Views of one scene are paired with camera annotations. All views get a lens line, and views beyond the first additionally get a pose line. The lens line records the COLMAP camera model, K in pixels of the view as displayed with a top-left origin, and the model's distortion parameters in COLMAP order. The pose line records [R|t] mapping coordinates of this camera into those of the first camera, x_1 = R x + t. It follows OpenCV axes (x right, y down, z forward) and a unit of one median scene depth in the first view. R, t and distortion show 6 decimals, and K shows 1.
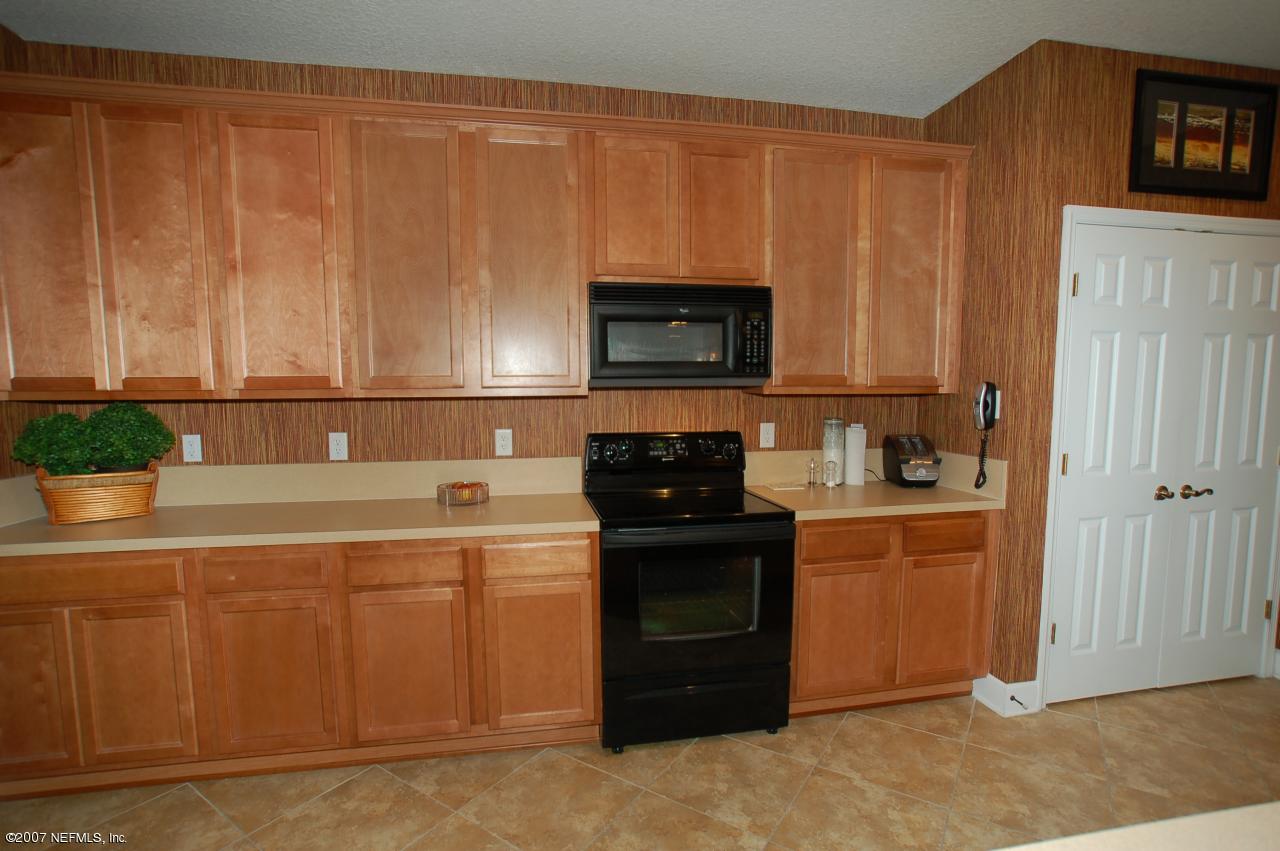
lens RADIAL K [[605.7, 0, 629.0], [0, 605.7, 438.9], [0, 0, 1]] dist [-0.031607, 0.006445]
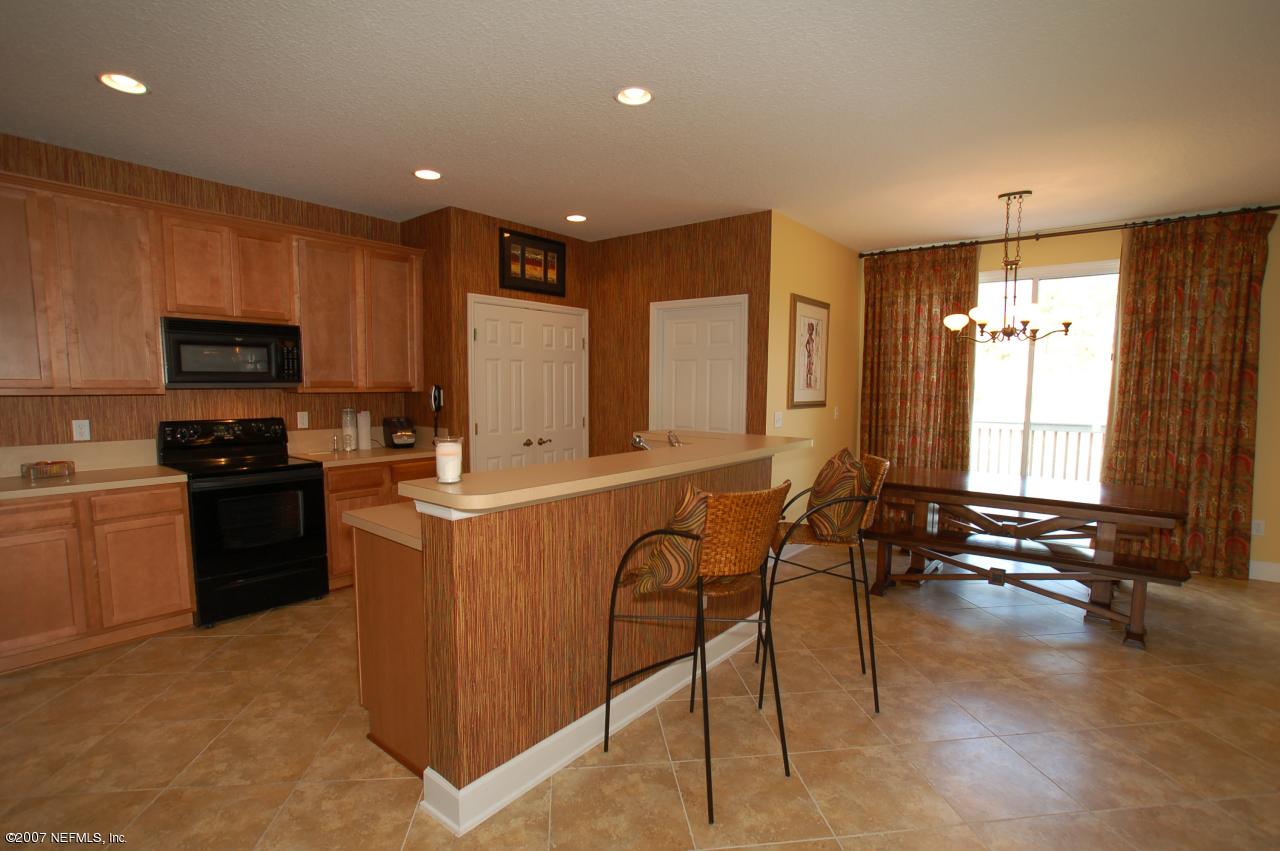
lens RADIAL K [[605.7, 0, 629.6], [0, 605.7, 437.7], [0, 0, 1]] dist [-0.031607, 0.006445]
pose [[0.751664, -0.050111, 0.657640, -0.164188], [0.050681, 0.998550, 0.018161, 0.059070], [-0.657596, 0.019679, 0.753114, -0.750029]]
